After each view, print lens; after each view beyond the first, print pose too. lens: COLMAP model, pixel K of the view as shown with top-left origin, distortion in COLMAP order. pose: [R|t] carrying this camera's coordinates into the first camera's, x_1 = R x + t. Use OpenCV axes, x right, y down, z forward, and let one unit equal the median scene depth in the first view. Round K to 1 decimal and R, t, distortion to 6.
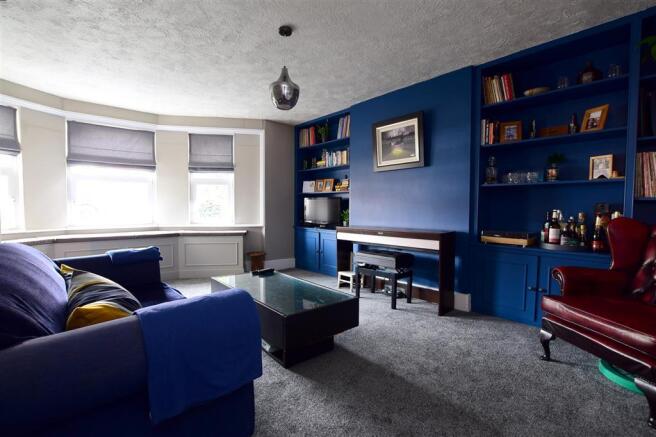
lens RADIAL K [[301.1, 0, 325.3], [0, 301.1, 221.2], [0, 0, 1]] dist [-0.014206, 0.000000]
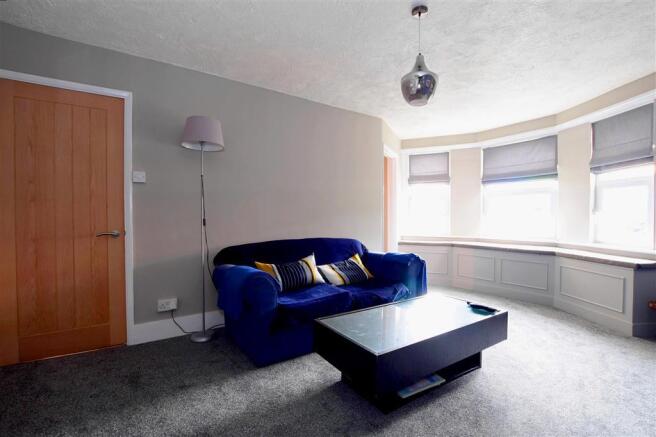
lens RADIAL K [[301.1, 0, 325.0], [0, 301.1, 217.3], [0, 0, 1]] dist [-0.014206, 0.000000]
pose [[-0.109328, -0.000251, -0.994006, 0.418981], [-0.042567, 0.999084, 0.004429, -0.033405], [0.993094, 0.042796, -0.109239, 0.481734]]
